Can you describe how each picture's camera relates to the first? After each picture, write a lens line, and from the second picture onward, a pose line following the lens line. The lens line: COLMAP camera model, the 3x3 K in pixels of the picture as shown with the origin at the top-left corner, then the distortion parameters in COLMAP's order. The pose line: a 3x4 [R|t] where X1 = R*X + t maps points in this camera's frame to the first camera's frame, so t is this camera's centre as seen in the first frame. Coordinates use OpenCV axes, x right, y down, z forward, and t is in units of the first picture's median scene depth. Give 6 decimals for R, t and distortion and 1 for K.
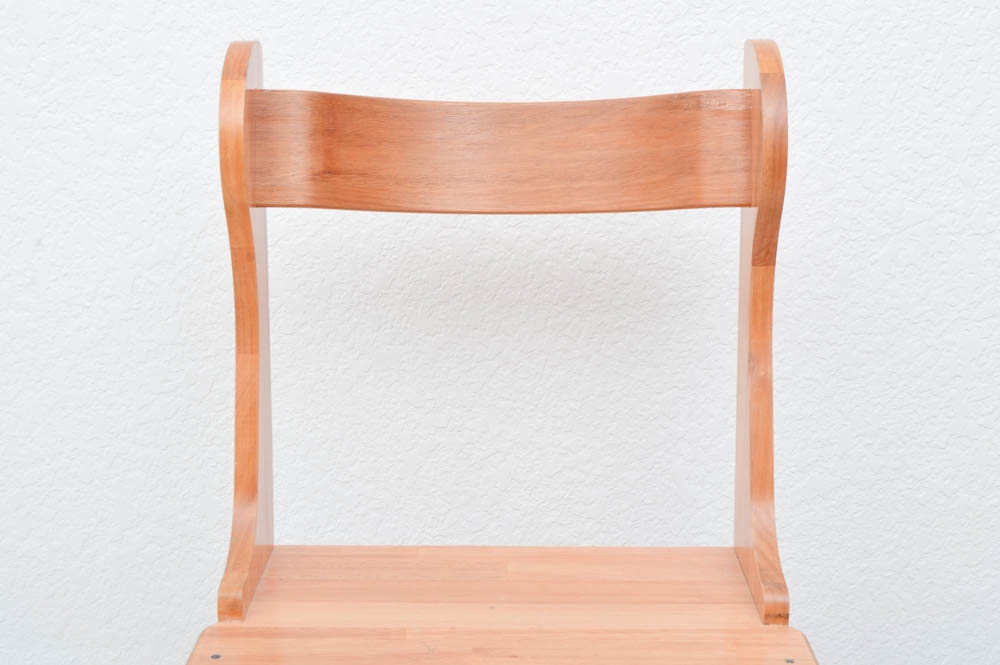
lens RADIAL K [[1378.8, 0, 500.5], [0, 1378.8, 333.5], [0, 0, 1]] dist [-0.026378, 0.000000]
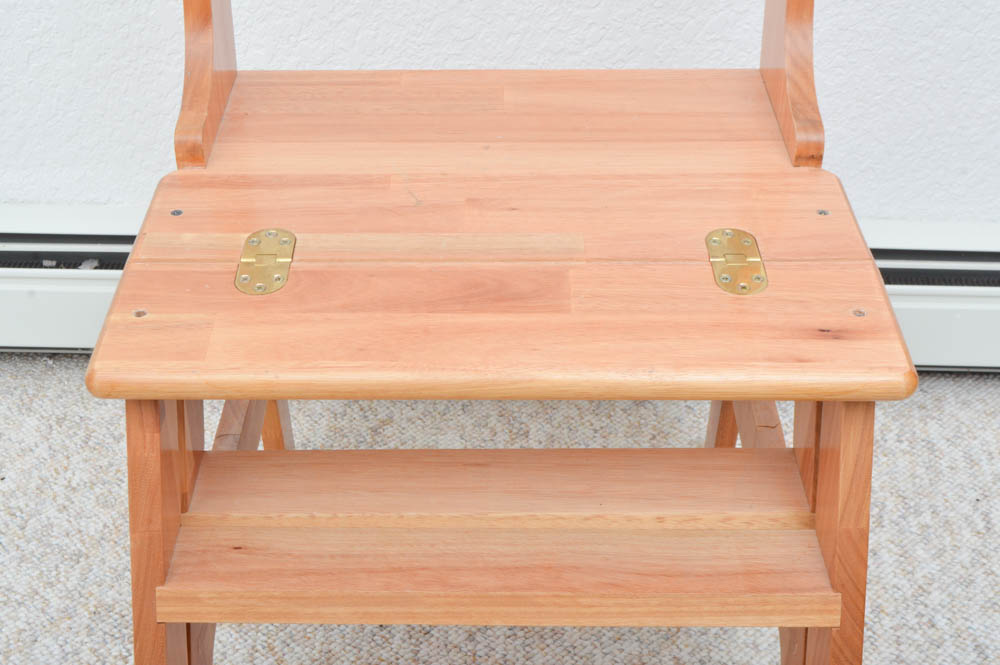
lens RADIAL K [[1378.8, 0, 498.6], [0, 1378.8, 332.6], [0, 0, 1]] dist [-0.026378, 0.000000]
pose [[0.999939, -0.008945, 0.006414, -0.005182], [0.005843, 0.925225, 0.379373, -0.025800], [-0.009328, -0.379313, 0.925222, 0.131359]]
